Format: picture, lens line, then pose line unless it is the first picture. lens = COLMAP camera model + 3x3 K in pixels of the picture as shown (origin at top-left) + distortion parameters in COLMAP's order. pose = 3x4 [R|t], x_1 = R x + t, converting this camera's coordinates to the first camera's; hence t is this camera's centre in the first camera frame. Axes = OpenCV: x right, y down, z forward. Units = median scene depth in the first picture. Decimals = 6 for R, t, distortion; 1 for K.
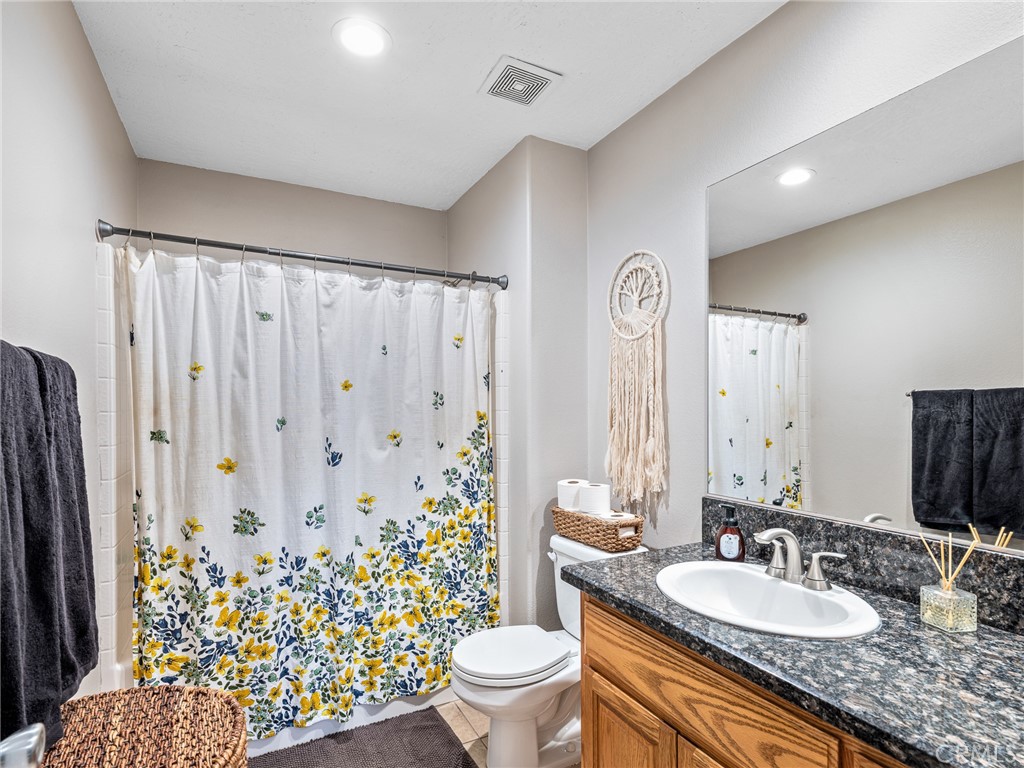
lens RADIAL K [[510.2, 0, 508.1], [0, 510.2, 389.2], [0, 0, 1]] dist [0.001225, -0.001438]
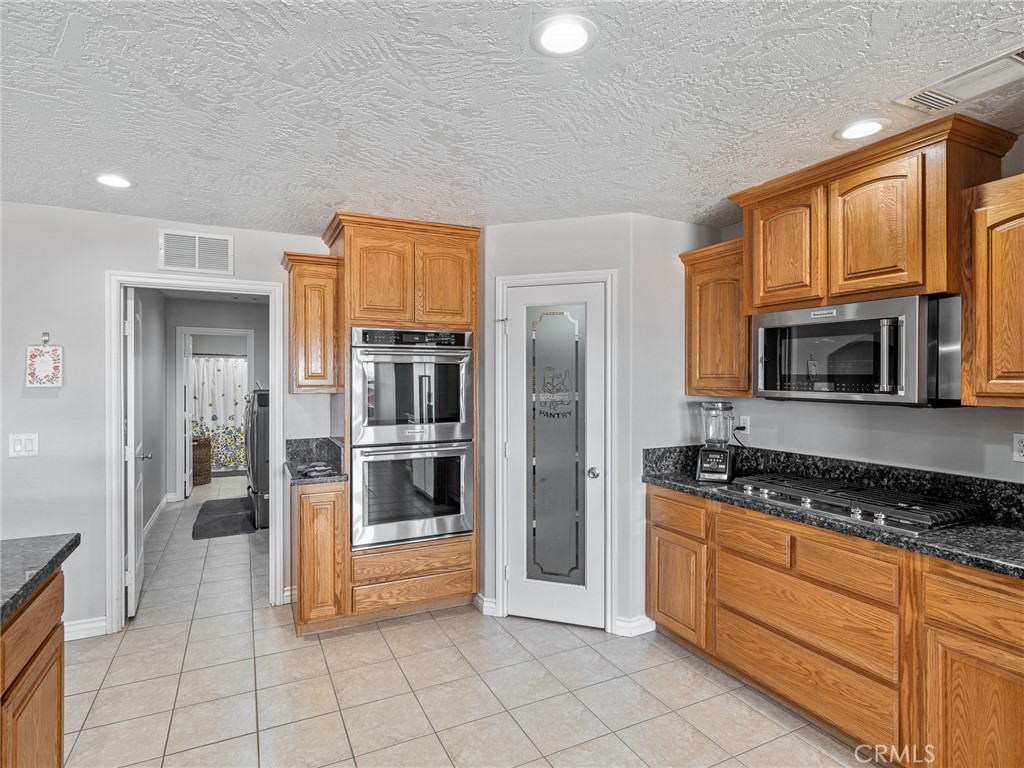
lens RADIAL K [[544.1, 0, 514.3], [0, 544.1, 380.4], [0, 0, 1]] dist [0.004167, 0.000393]
pose [[0.999823, -0.004423, -0.018265, 2.116188], [0.003922, 0.999618, -0.027370, 0.078524], [0.018380, 0.027294, 0.999458, -3.583619]]
